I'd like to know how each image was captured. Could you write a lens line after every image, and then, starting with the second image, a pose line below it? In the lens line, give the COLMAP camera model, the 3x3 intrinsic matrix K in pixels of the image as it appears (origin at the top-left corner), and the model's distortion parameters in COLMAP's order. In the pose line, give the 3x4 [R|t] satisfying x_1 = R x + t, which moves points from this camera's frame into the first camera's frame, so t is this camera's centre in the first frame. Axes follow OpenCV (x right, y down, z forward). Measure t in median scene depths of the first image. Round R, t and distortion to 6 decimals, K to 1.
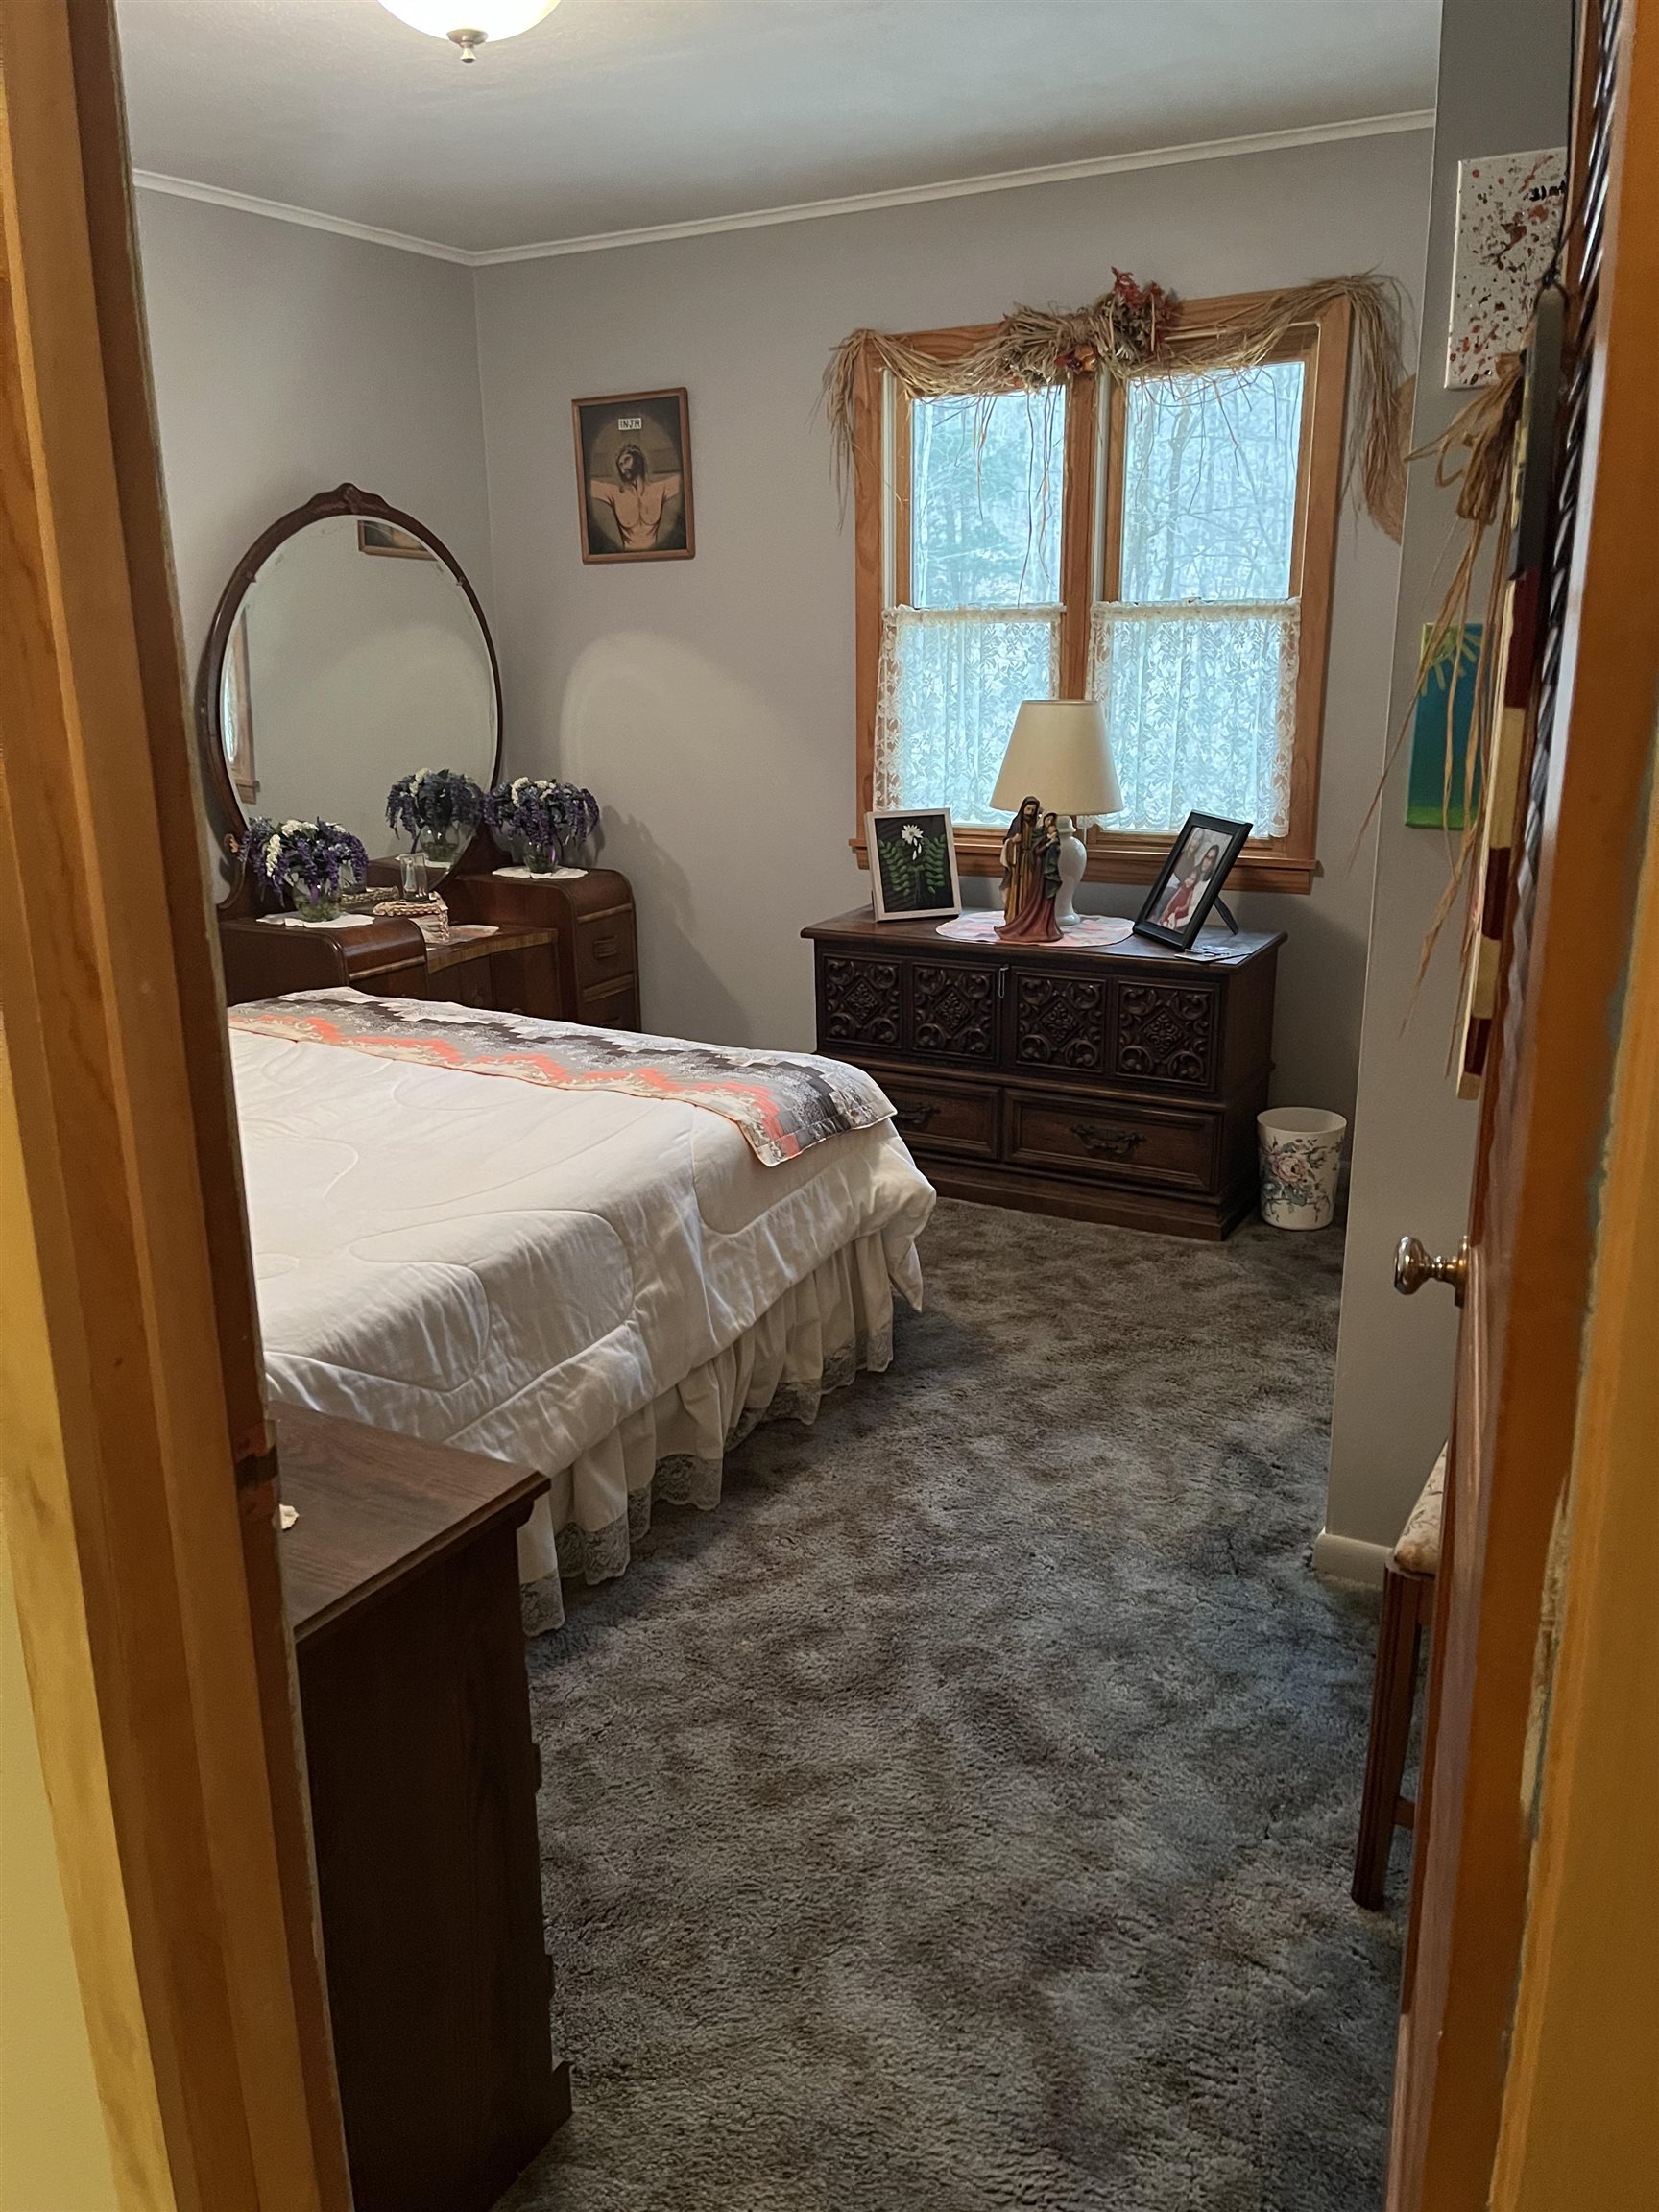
lens RADIAL K [[1687.7, 0, 824.6], [0, 1687.7, 1101.3], [0, 0, 1]] dist [0.033824, -0.006073]
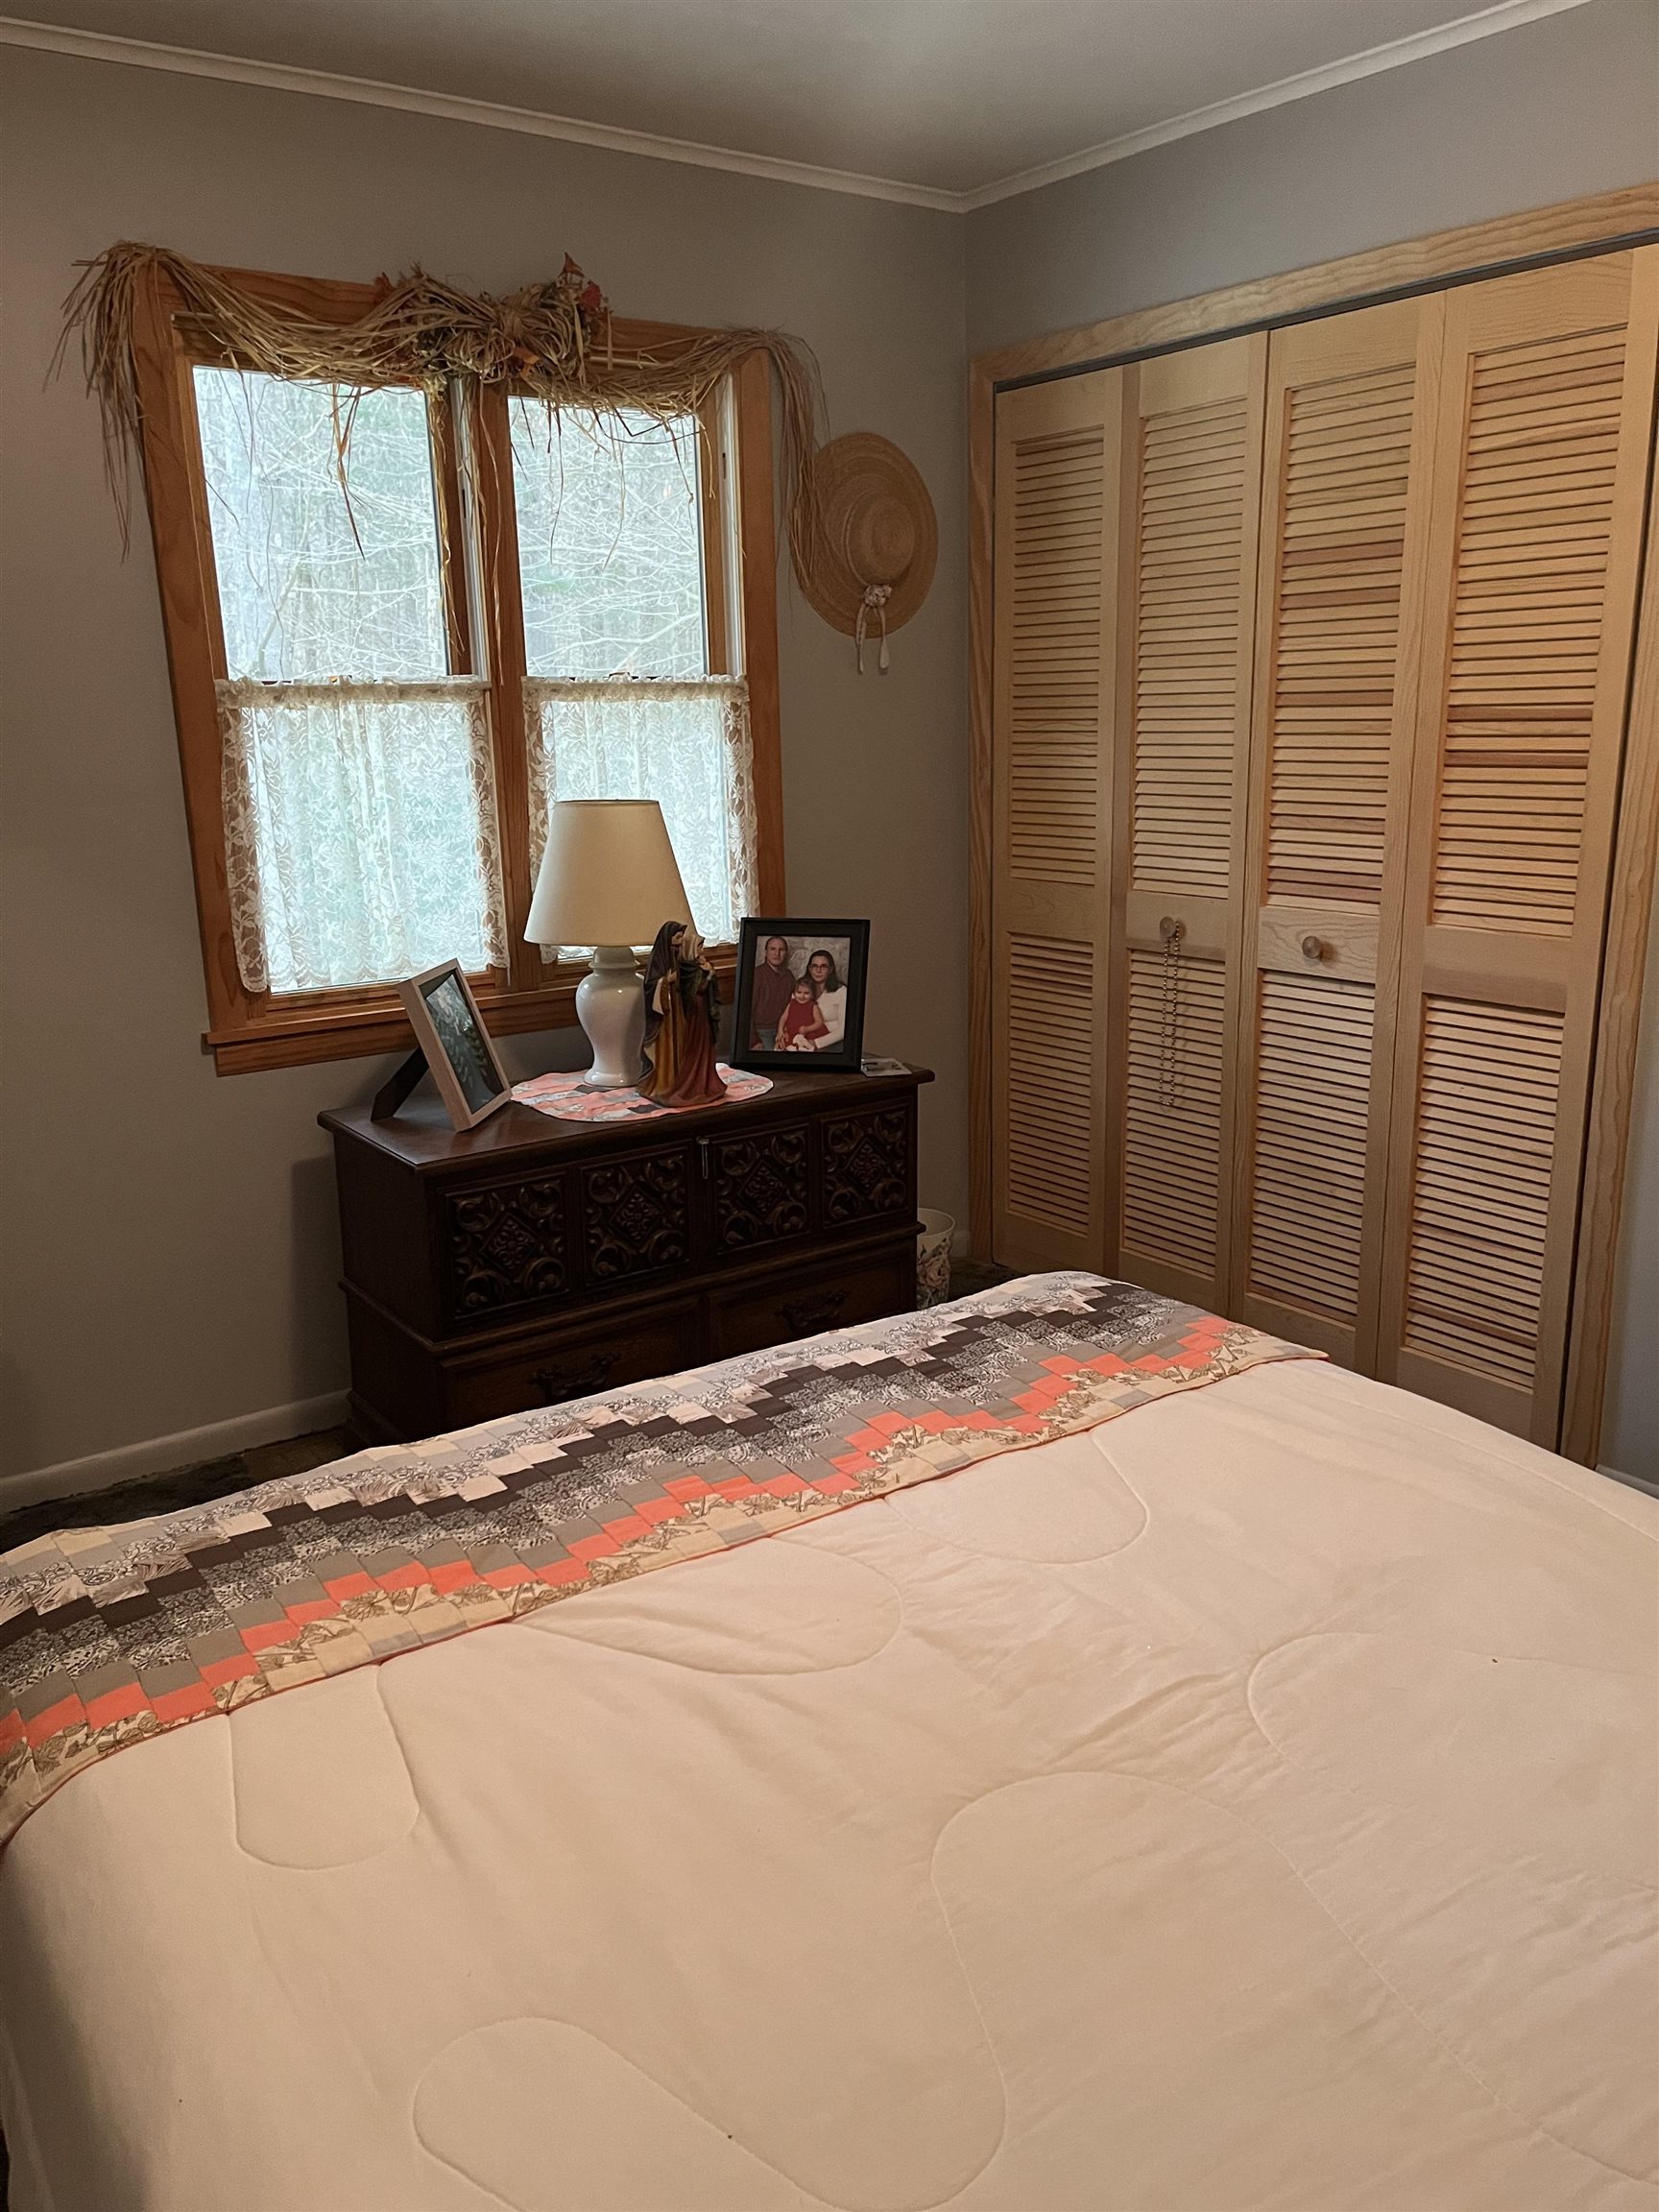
lens RADIAL K [[1687.7, 0, 826.4], [0, 1687.7, 1119.2], [0, 0, 1]] dist [0.033824, -0.006073]
pose [[0.416127, -0.219265, 0.882474, -0.549668], [0.256616, 0.959361, 0.117363, -0.164573], [-0.872345, 0.177619, 0.455483, 0.592727]]
